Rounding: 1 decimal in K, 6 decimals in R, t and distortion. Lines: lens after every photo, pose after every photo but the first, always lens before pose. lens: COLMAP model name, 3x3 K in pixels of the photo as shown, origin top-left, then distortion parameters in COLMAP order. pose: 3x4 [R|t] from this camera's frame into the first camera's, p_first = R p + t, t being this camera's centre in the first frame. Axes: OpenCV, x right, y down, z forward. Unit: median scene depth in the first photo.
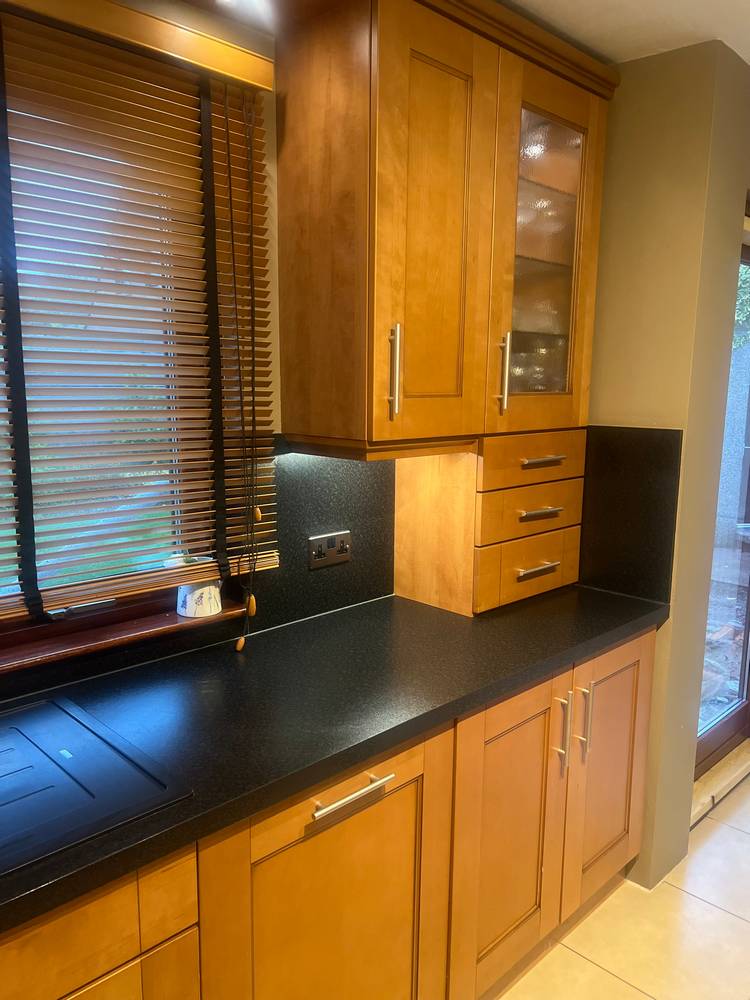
lens RADIAL K [[759.3, 0, 378.0], [0, 759.3, 498.7], [0, 0, 1]] dist [0.055738, -0.063027]
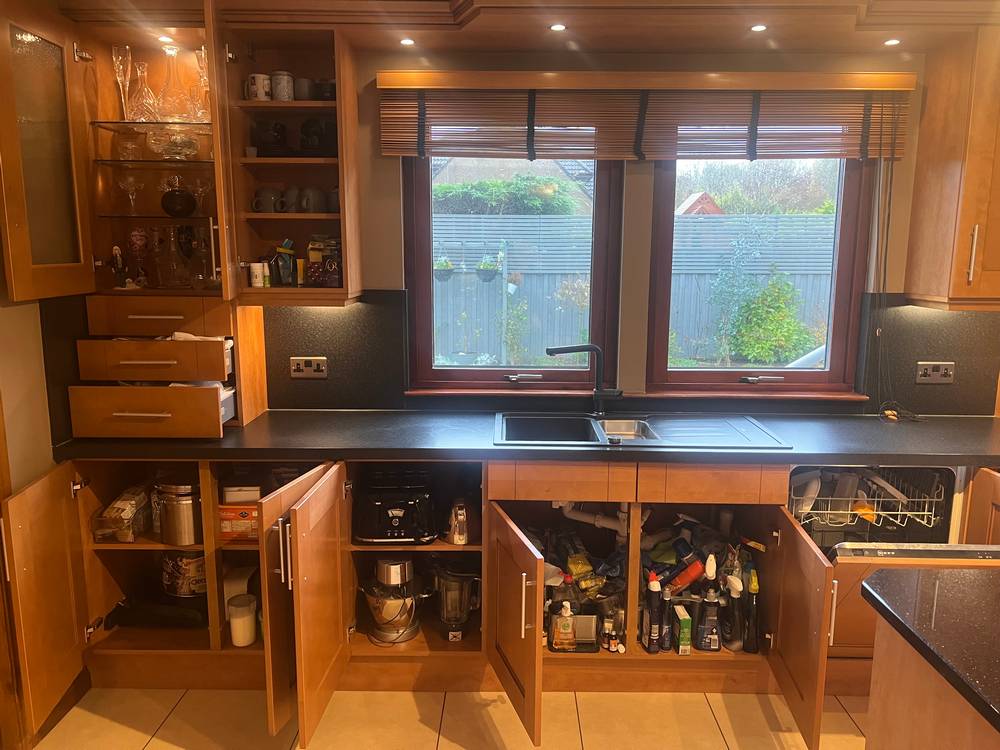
lens RADIAL K [[759.3, 0, 499.8], [0, 759.3, 380.6], [0, 0, 1]] dist [0.055738, -0.063027]
pose [[0.699021, 0.115835, -0.705657, 0.412573], [-0.107597, 0.992596, 0.056353, 0.090345], [0.706960, 0.036535, 0.706309, -0.681106]]
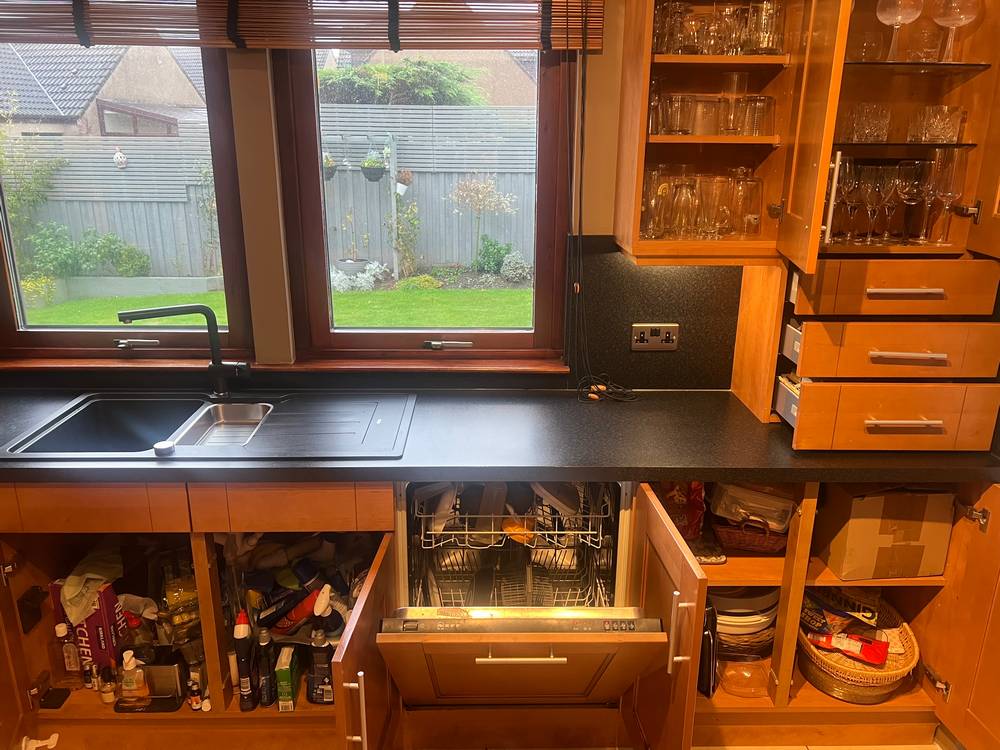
lens RADIAL K [[759.3, 0, 499.1], [0, 759.3, 373.4], [0, 0, 1]] dist [0.055738, -0.063027]
pose [[0.721474, 0.200930, -0.662648, 0.563538], [-0.105813, 0.977726, 0.181263, -0.067930], [0.684309, -0.060660, 0.726665, -0.022581]]
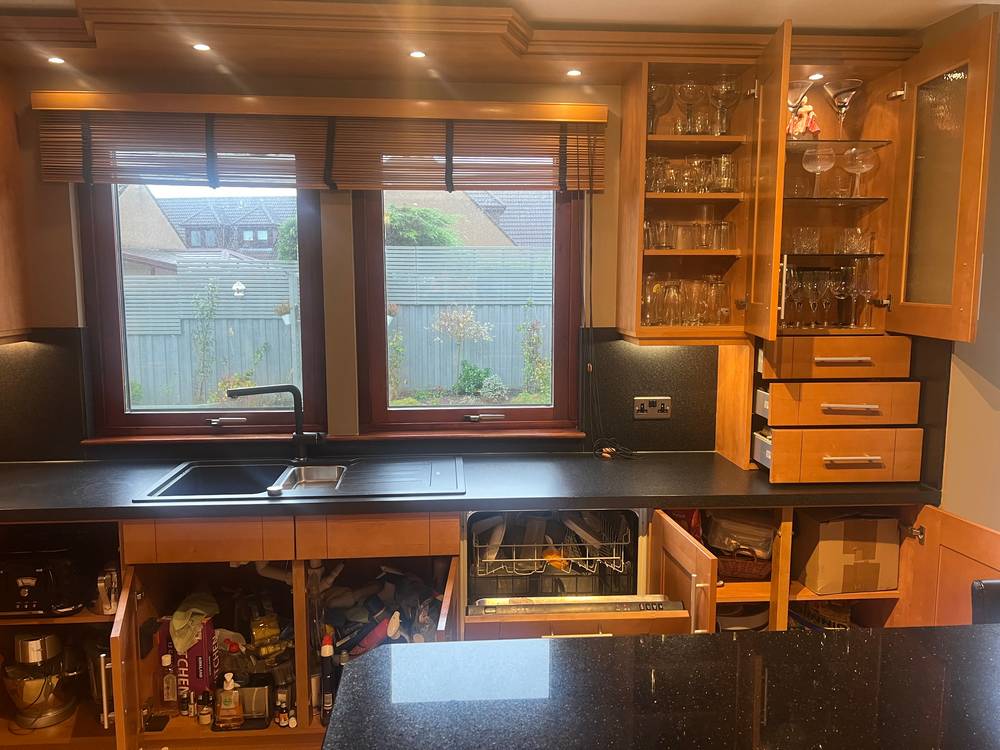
lens RADIAL K [[759.3, 0, 501.2], [0, 759.3, 374.6], [0, 0, 1]] dist [0.055738, -0.063027]
pose [[0.757388, 0.072079, -0.648975, 0.671742], [-0.092734, 0.995688, 0.002362, 0.026246], [0.646347, 0.058393, 0.760806, -0.307456]]
